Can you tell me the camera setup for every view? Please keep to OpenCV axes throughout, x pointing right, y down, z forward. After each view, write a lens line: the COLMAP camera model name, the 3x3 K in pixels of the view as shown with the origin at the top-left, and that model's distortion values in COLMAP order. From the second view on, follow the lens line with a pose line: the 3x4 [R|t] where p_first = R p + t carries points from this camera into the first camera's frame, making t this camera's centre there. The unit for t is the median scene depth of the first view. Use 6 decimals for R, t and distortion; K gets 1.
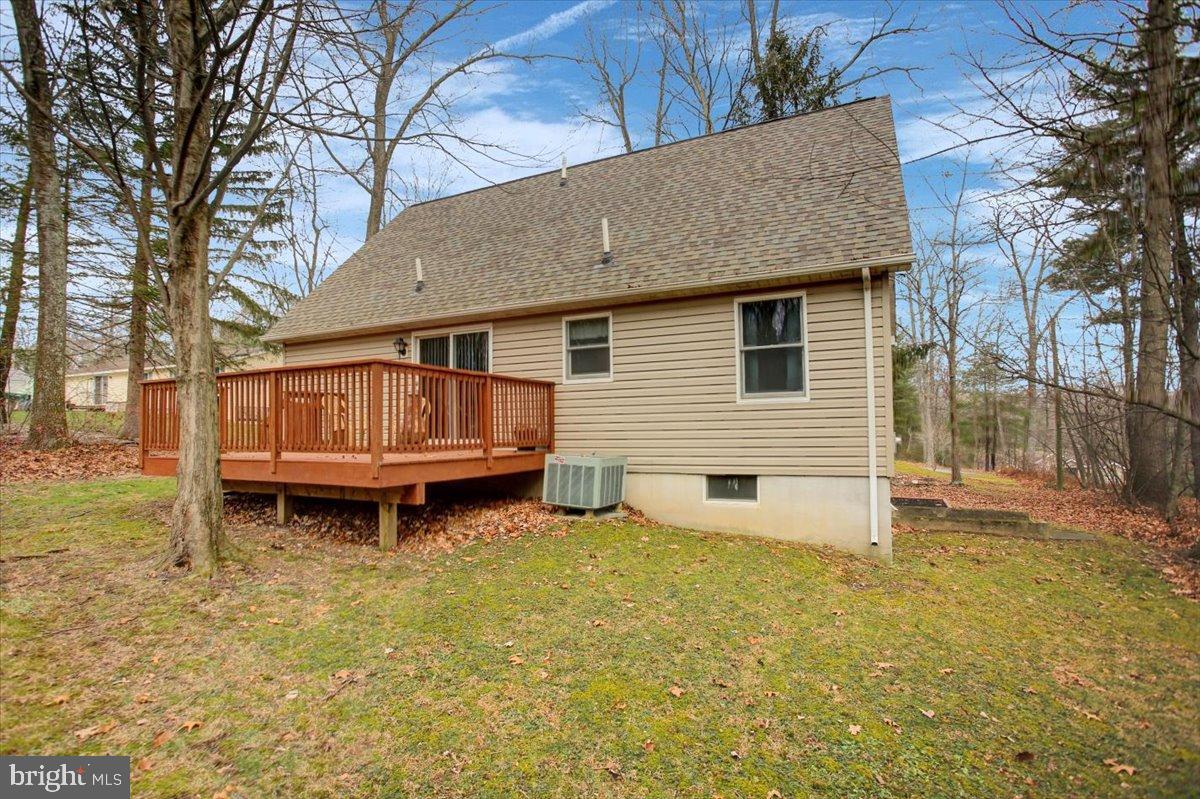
lens RADIAL K [[577.6, 0, 600.0], [0, 577.6, 399.5], [0, 0, 1]] dist [-0.051597, 0.000734]
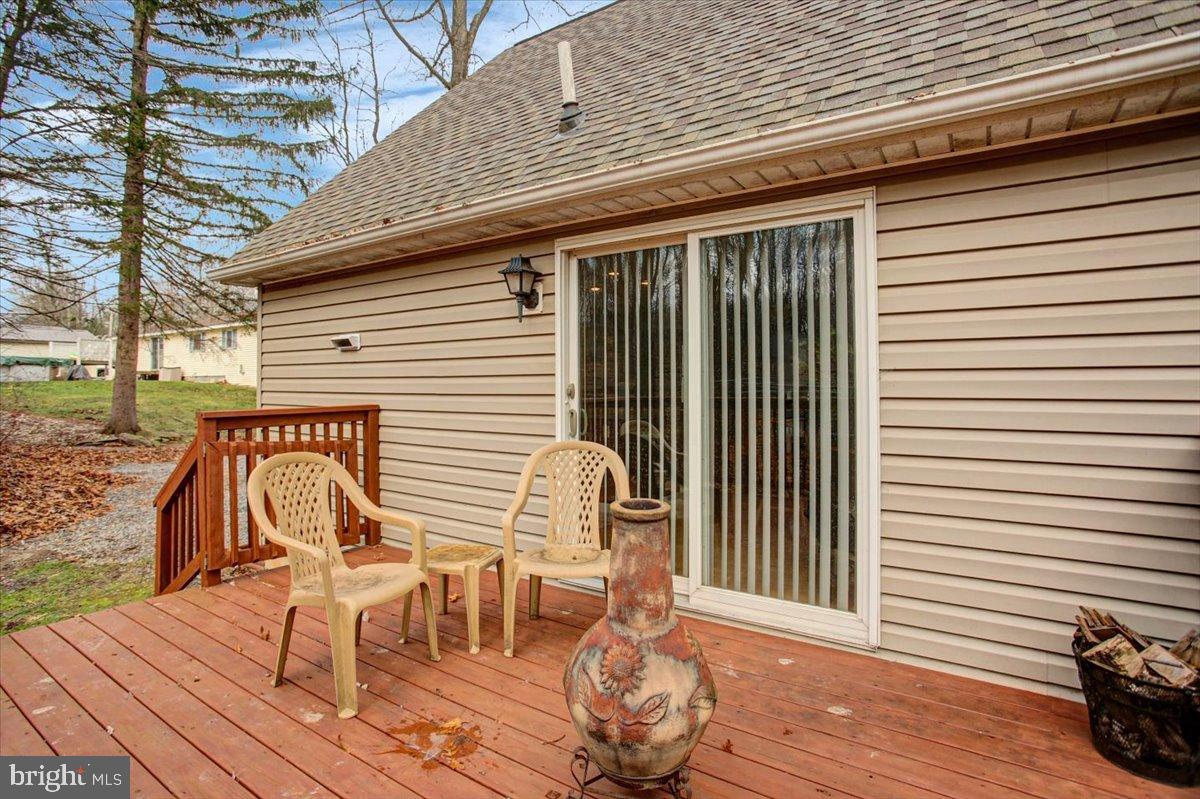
lens RADIAL K [[577.6, 0, 600.0], [0, 577.6, 399.5], [0, 0, 1]] dist [-0.051597, 0.000734]
pose [[0.990996, 0.016814, -0.132831, -0.244347], [-0.006859, 0.997156, 0.075046, -0.046722], [0.133715, -0.073459, 0.988293, 0.634227]]
